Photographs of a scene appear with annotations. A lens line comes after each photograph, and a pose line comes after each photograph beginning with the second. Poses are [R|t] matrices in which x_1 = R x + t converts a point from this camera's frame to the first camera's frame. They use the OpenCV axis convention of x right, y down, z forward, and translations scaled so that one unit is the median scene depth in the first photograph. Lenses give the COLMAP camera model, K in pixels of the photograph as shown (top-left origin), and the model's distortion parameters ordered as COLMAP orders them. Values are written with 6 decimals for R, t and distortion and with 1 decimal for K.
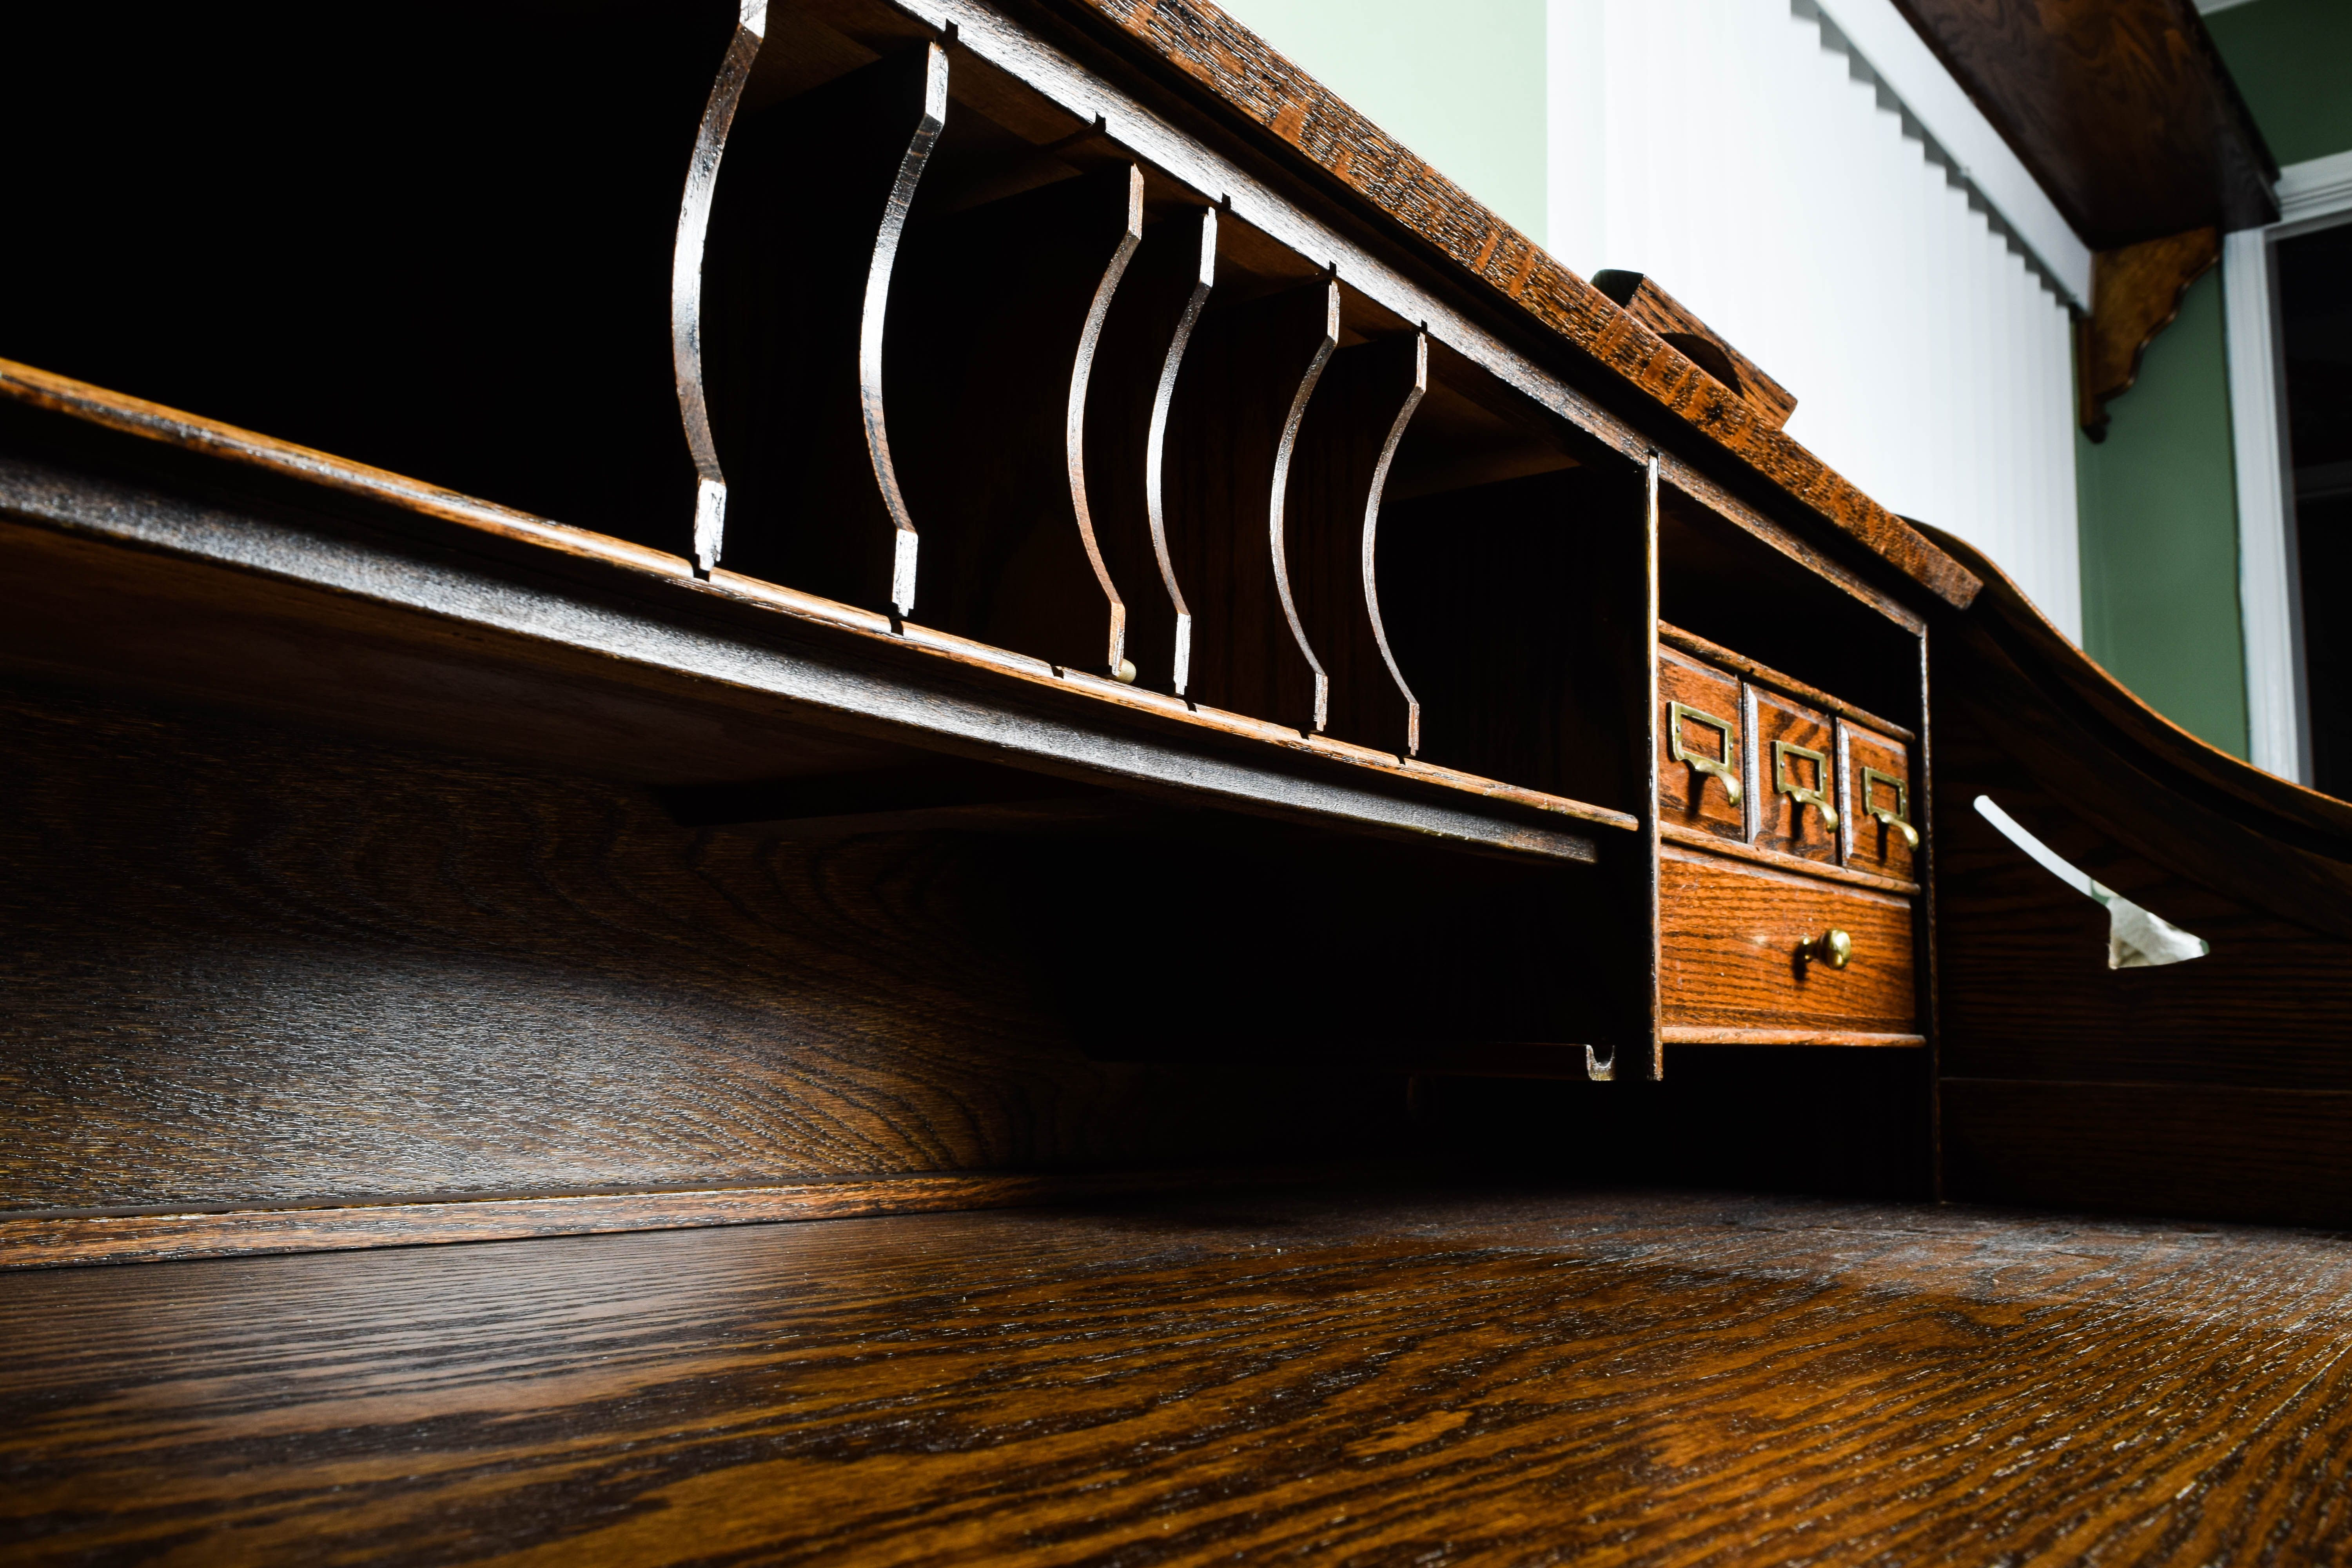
lens RADIAL K [[1785.1, 0, 1160.9], [0, 1785.1, 783.7], [0, 0, 1]] dist [-0.024197, 0.012011]
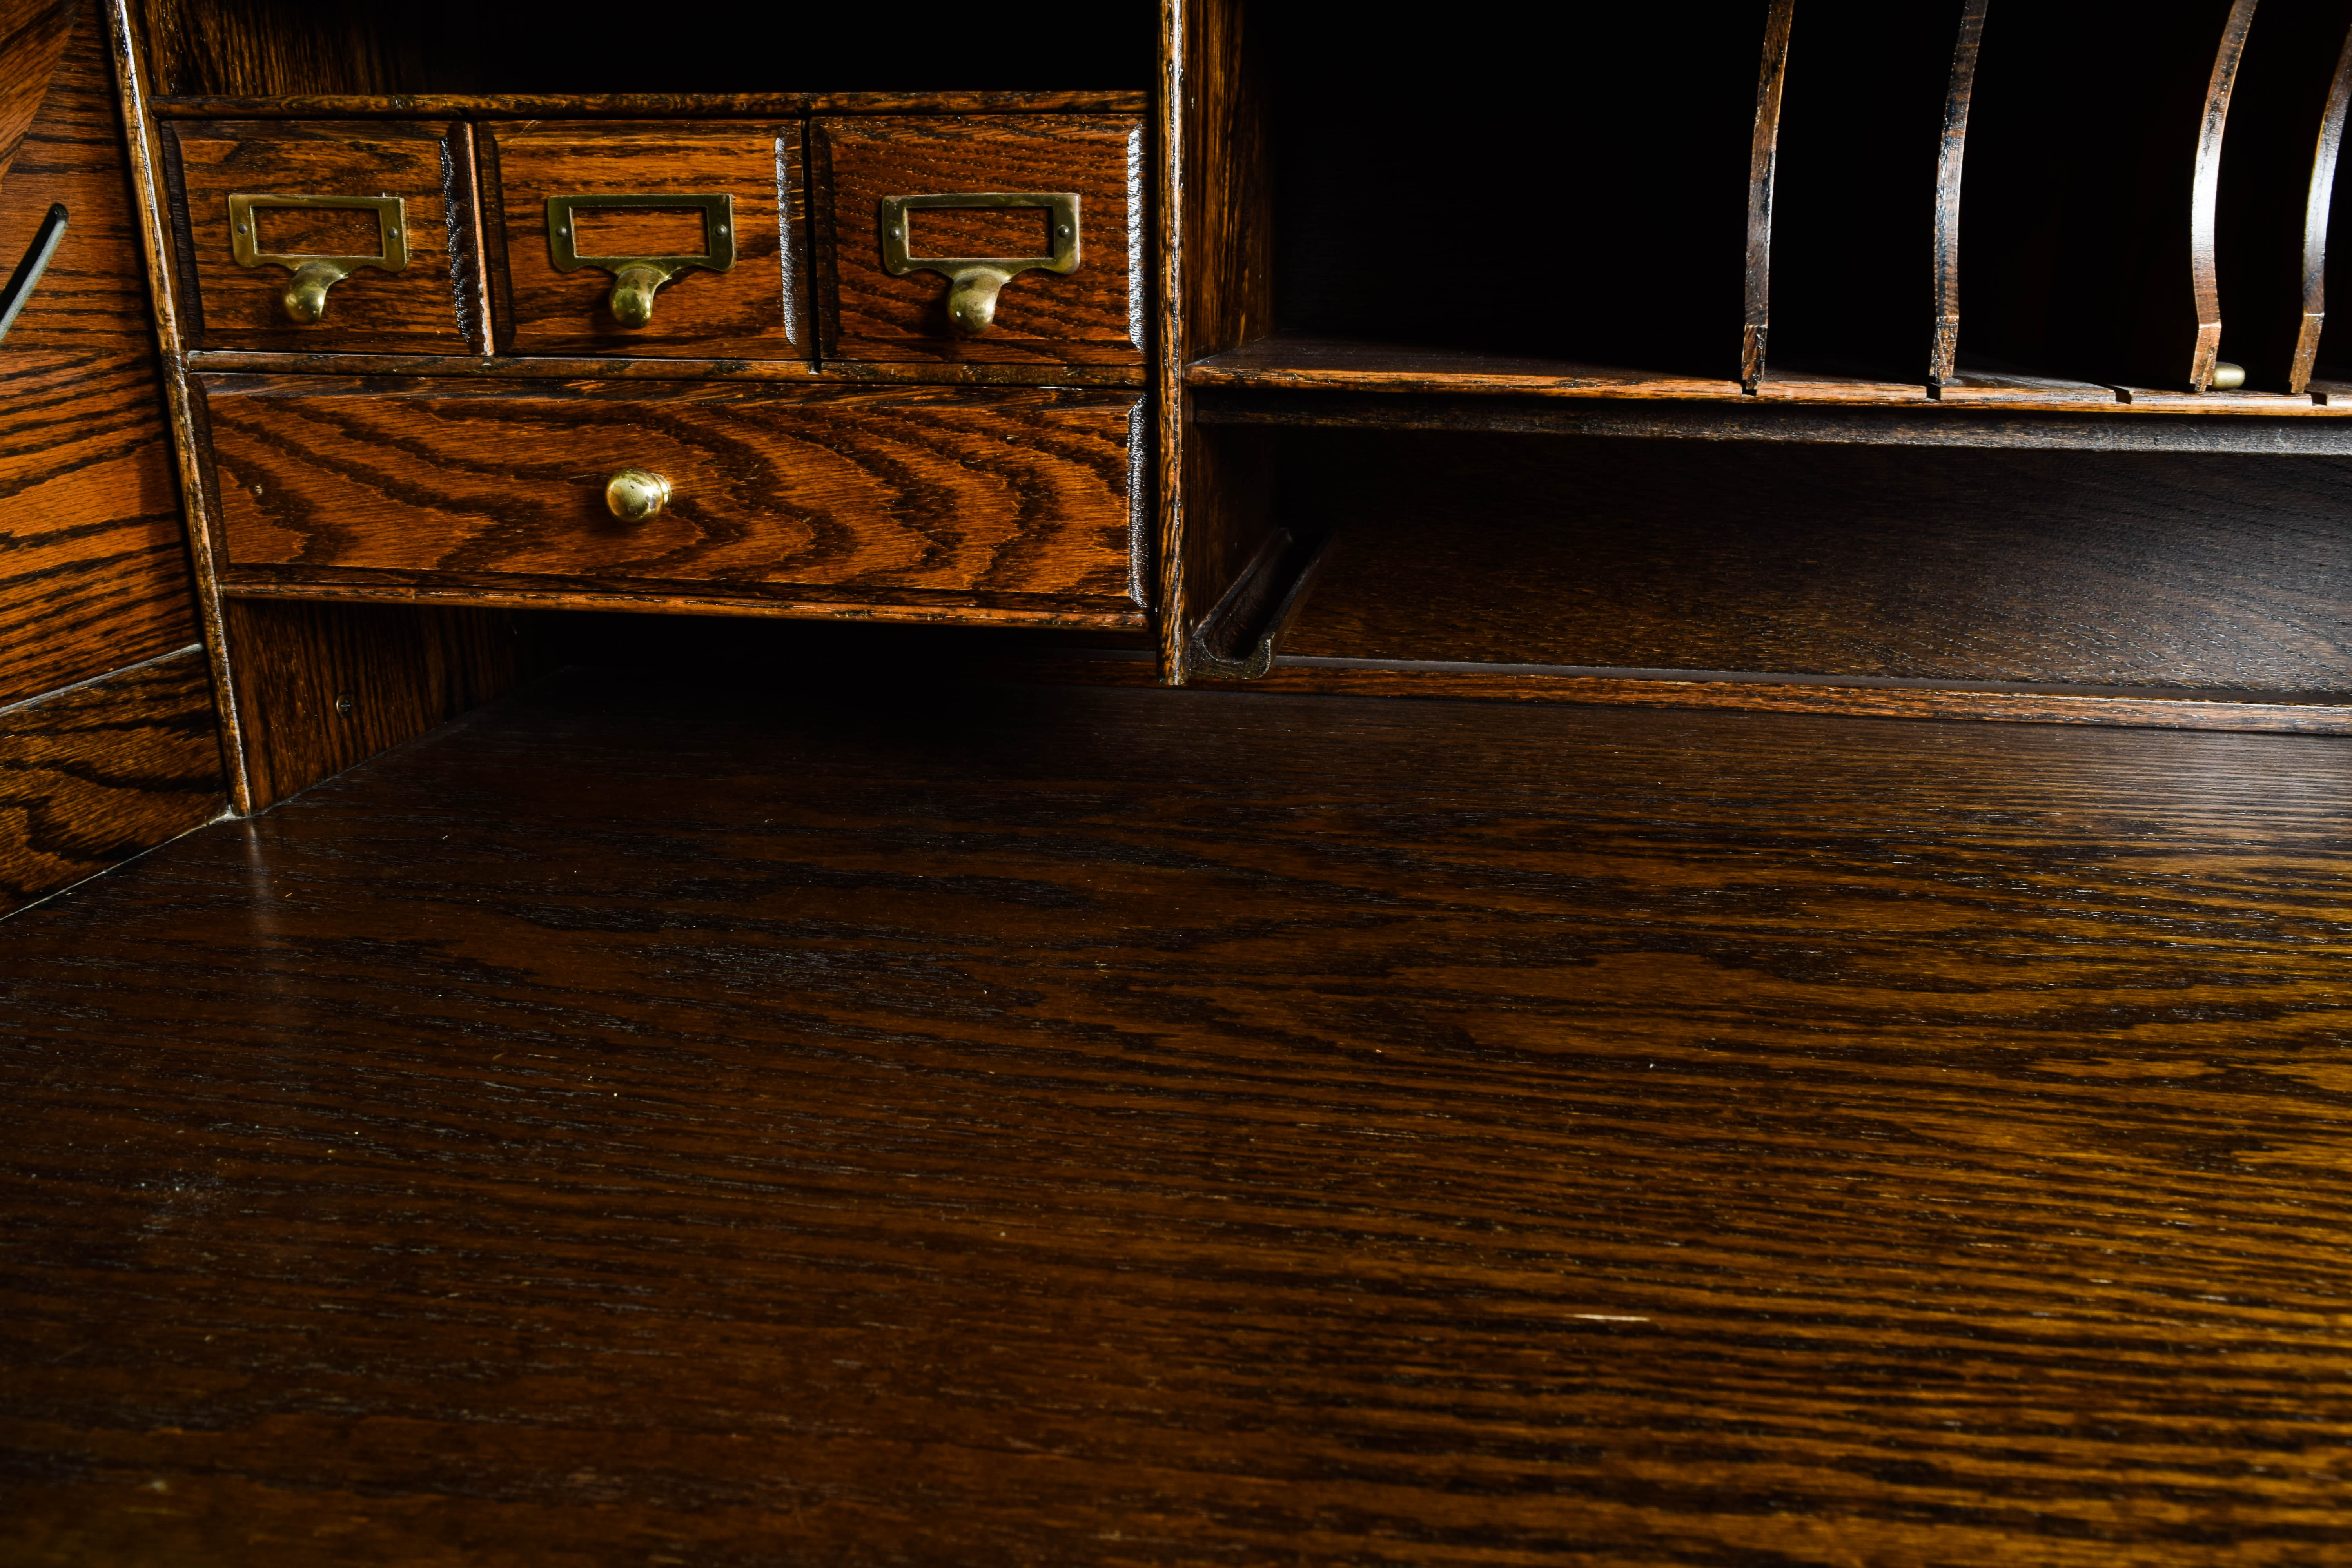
lens RADIAL K [[1785.1, 0, 1187.3], [0, 1785.1, 777.0], [0, 0, 1]] dist [-0.024197, 0.012011]
pose [[0.491608, 0.217413, -0.843239, 0.557123], [0.147652, 0.933500, 0.326766, -0.246553], [0.858207, -0.285147, 0.426815, -0.090841]]
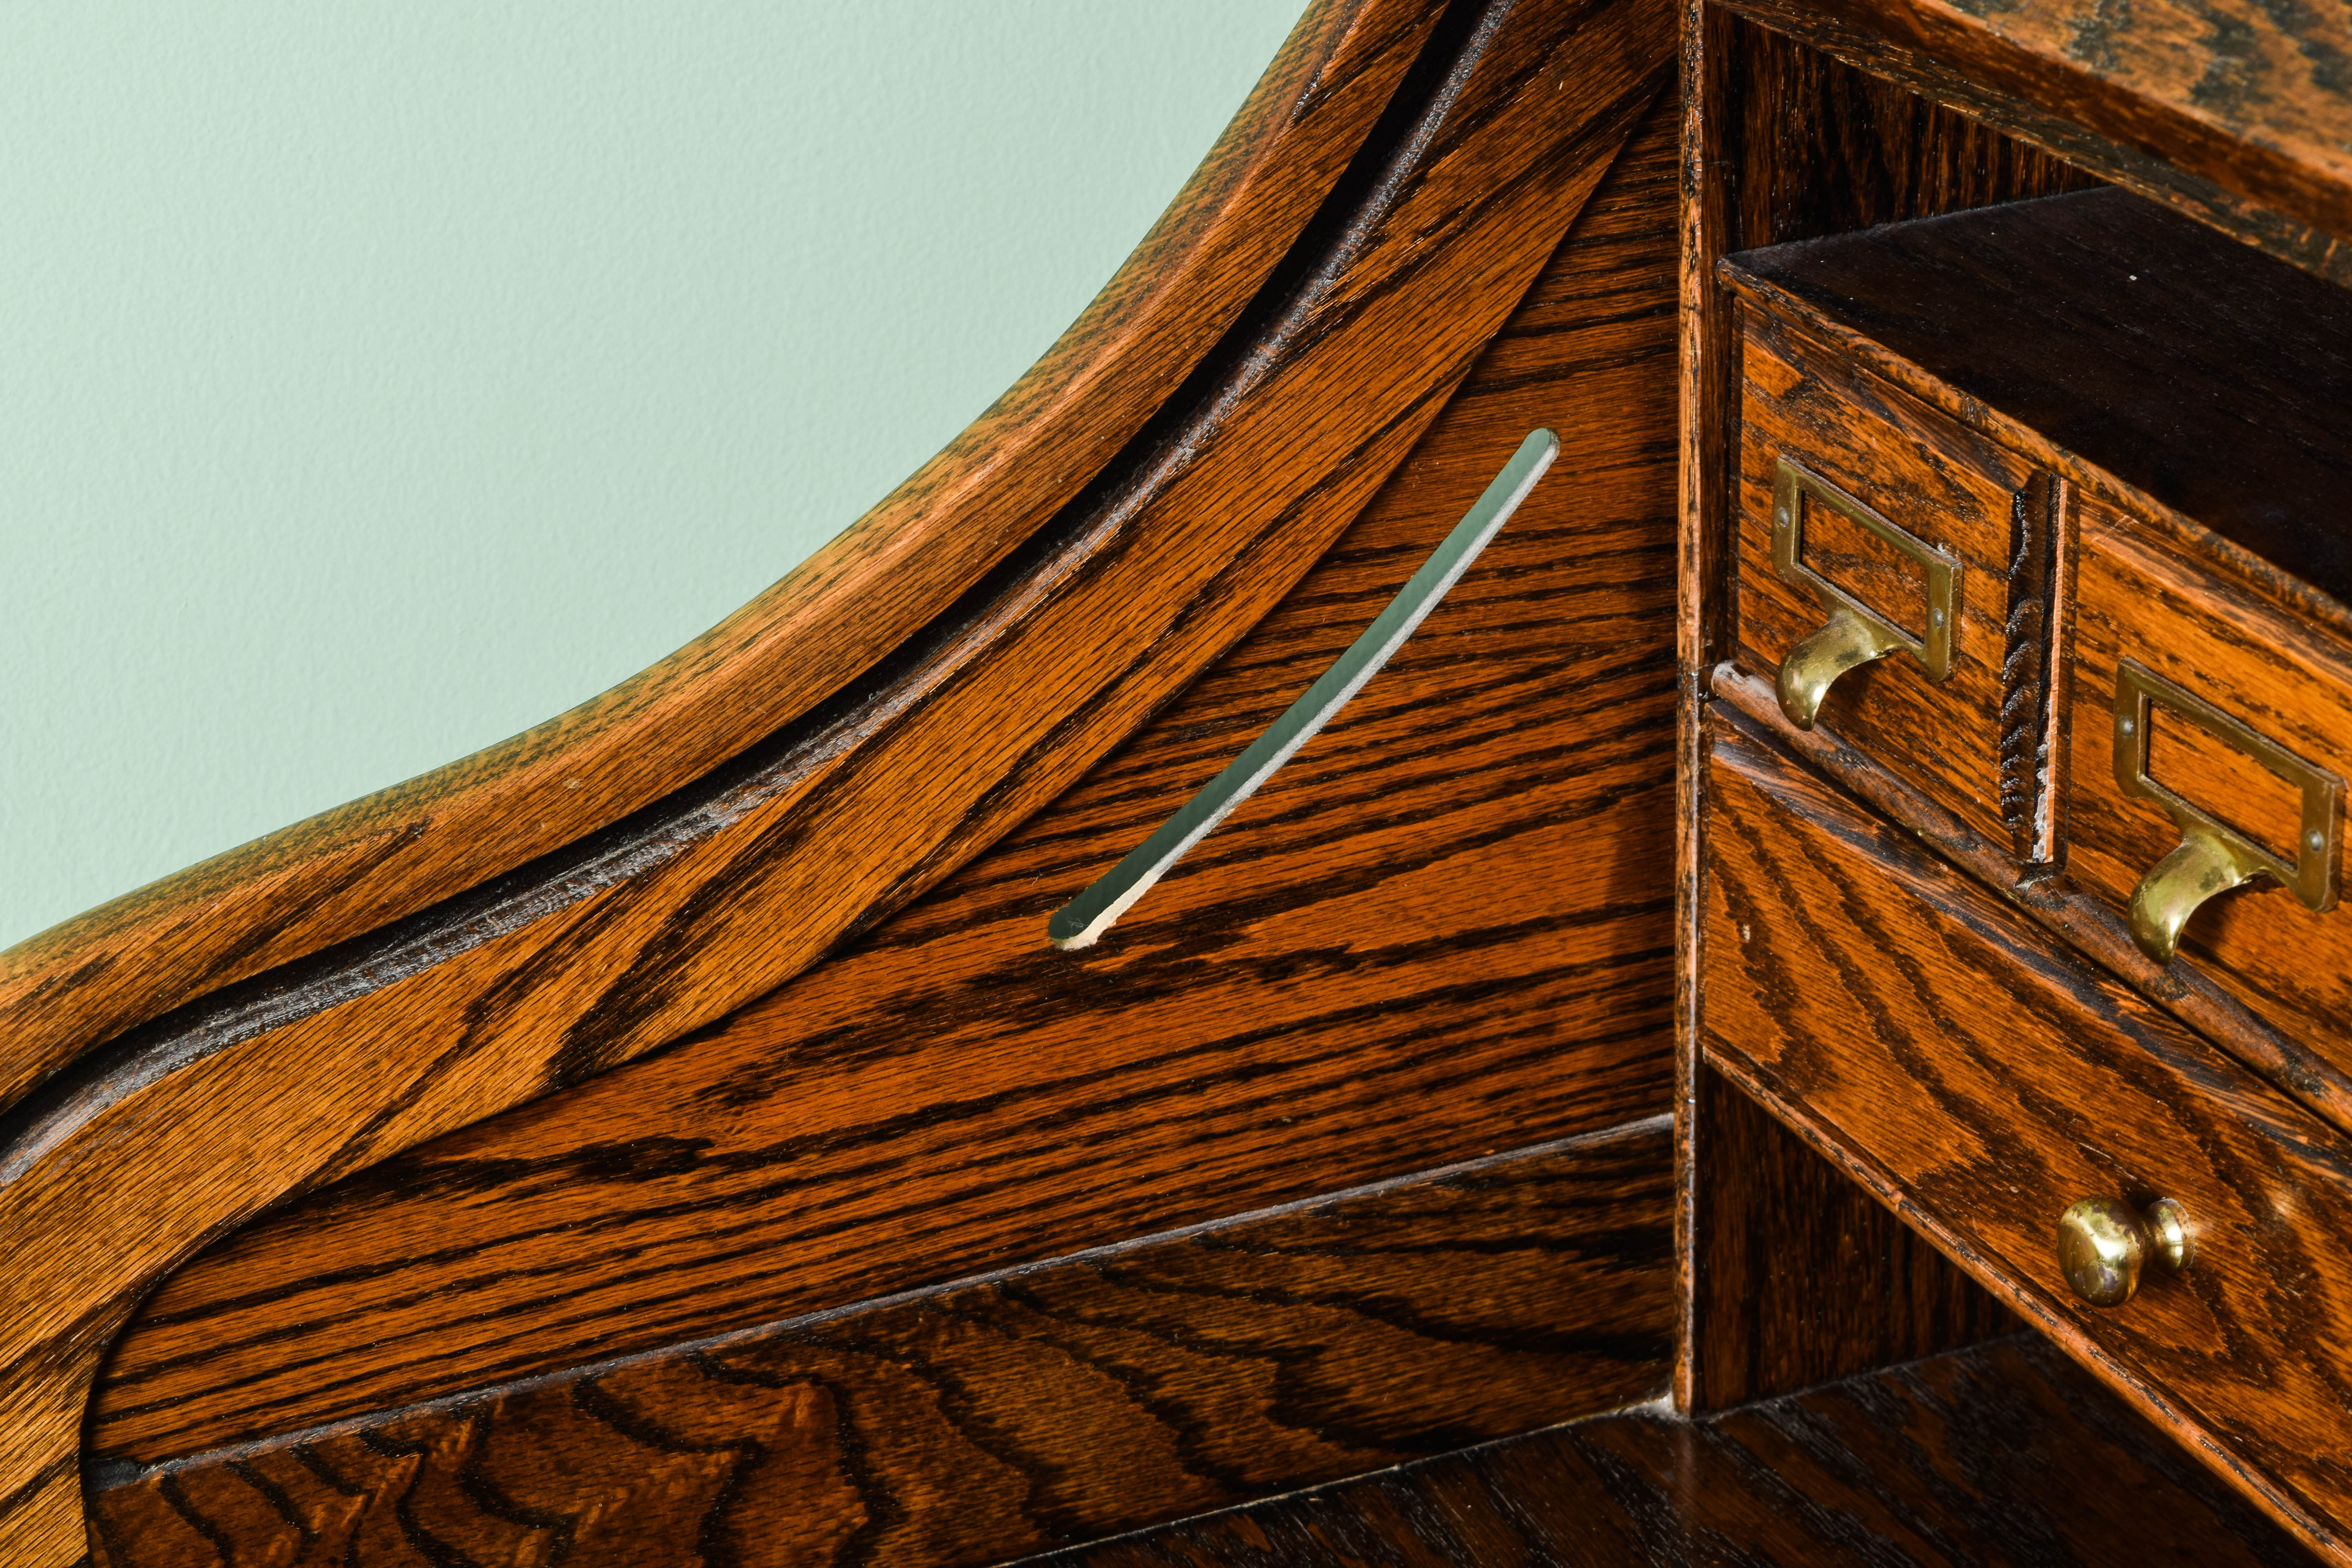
lens RADIAL K [[5335.6, 0, 1184.1], [0, 5335.6, 775.1], [0, 0, 1]] dist [-0.087909, 0.000000]
pose [[-0.466290, 0.315472, -0.826469, 0.915814], [0.139667, 0.948788, 0.283363, -0.759051], [0.873537, 0.016699, -0.486471, 0.690903]]
